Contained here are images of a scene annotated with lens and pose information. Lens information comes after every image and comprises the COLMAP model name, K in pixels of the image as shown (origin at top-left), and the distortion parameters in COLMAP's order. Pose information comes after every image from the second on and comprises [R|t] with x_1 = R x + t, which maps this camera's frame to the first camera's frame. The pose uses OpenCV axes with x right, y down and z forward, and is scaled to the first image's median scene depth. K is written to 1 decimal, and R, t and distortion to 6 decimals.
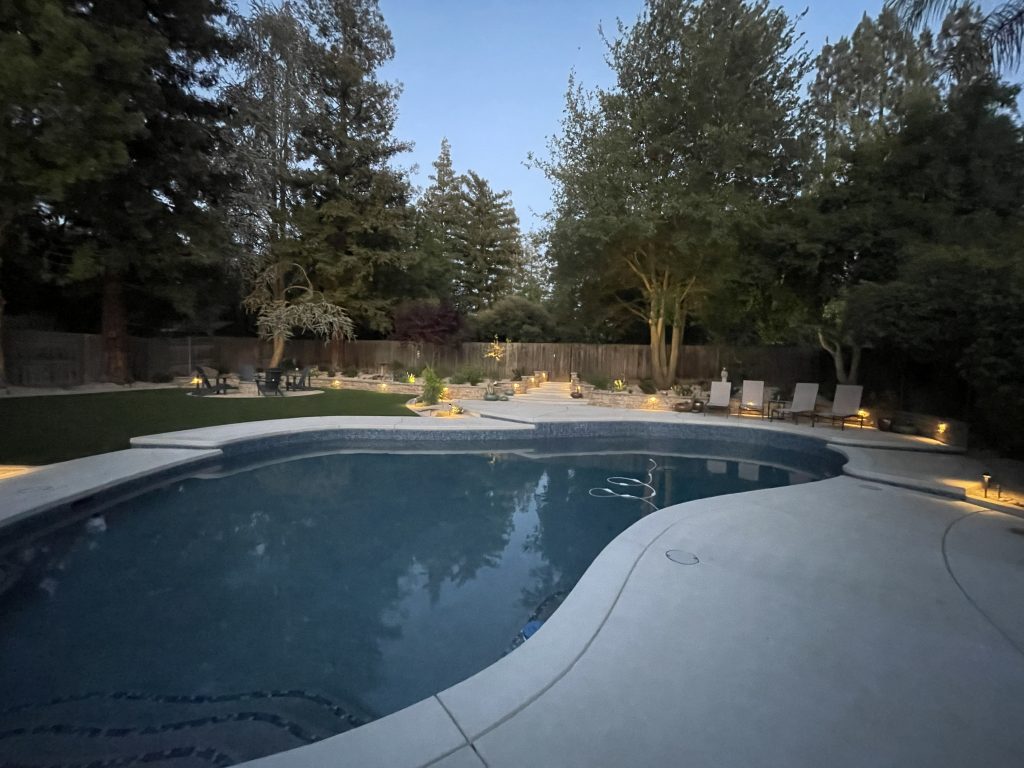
lens RADIAL K [[410.6, 0, 512.0], [0, 410.6, 384.0], [0, 0, 1]] dist [-0.001720, -0.000633]
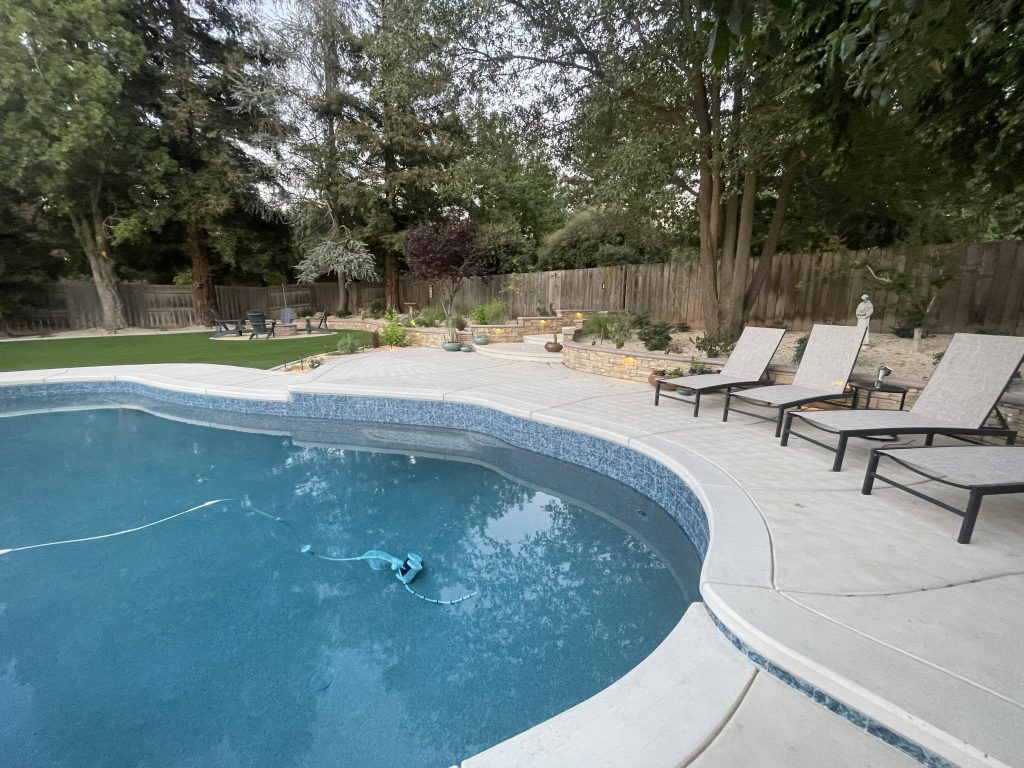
lens RADIAL K [[410.6, 0, 512.0], [0, 410.6, 384.0], [0, 0, 1]] dist [-0.001720, -0.000633]
pose [[0.846474, 0.078454, -0.526618, 0.392759], [-0.002836, 0.989735, 0.142888, -0.005627], [0.532422, -0.119457, 0.838008, 0.375337]]
